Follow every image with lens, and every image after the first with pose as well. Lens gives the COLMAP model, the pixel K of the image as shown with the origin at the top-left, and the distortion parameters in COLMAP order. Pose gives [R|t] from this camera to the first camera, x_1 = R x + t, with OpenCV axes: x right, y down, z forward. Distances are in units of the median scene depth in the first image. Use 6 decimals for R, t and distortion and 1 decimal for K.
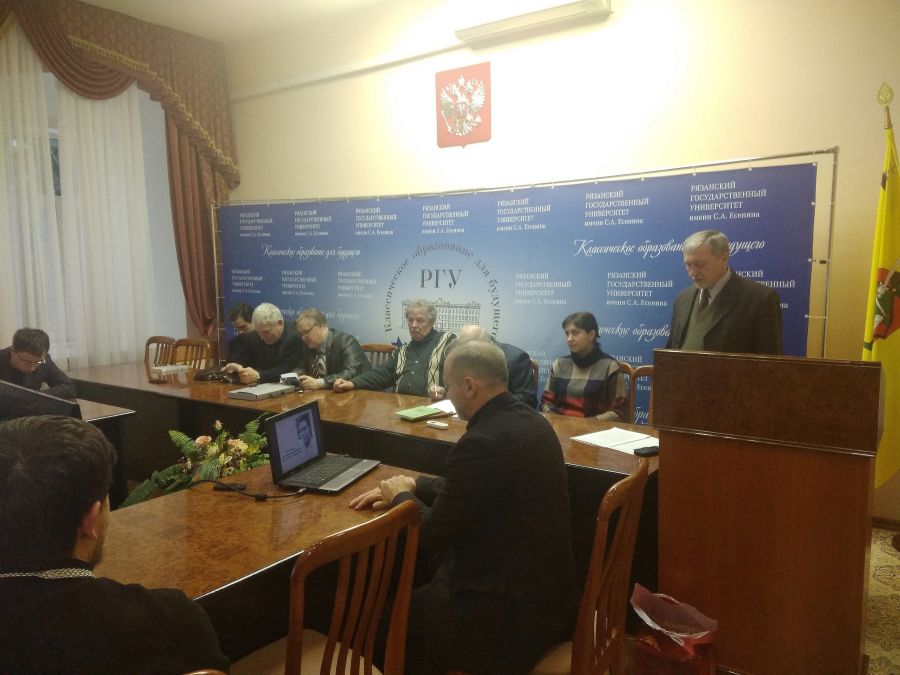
lens RADIAL K [[692.7, 0, 450.0], [0, 692.7, 337.5], [0, 0, 1]] dist [0.120702, -0.204313]
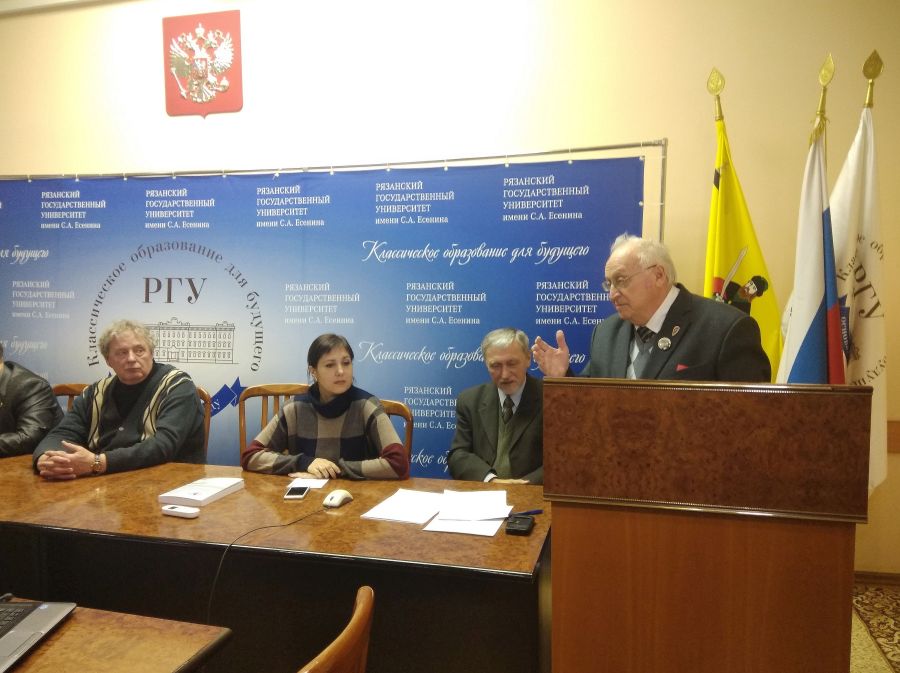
lens RADIAL K [[692.7, 0, 450.0], [0, 692.7, 336.5], [0, 0, 1]] dist [0.120702, -0.204313]
pose [[0.930391, -0.012236, 0.366365, -0.016224], [0.028678, 0.998809, -0.039470, 0.000378], [-0.365446, 0.047229, 0.929634, 0.225760]]
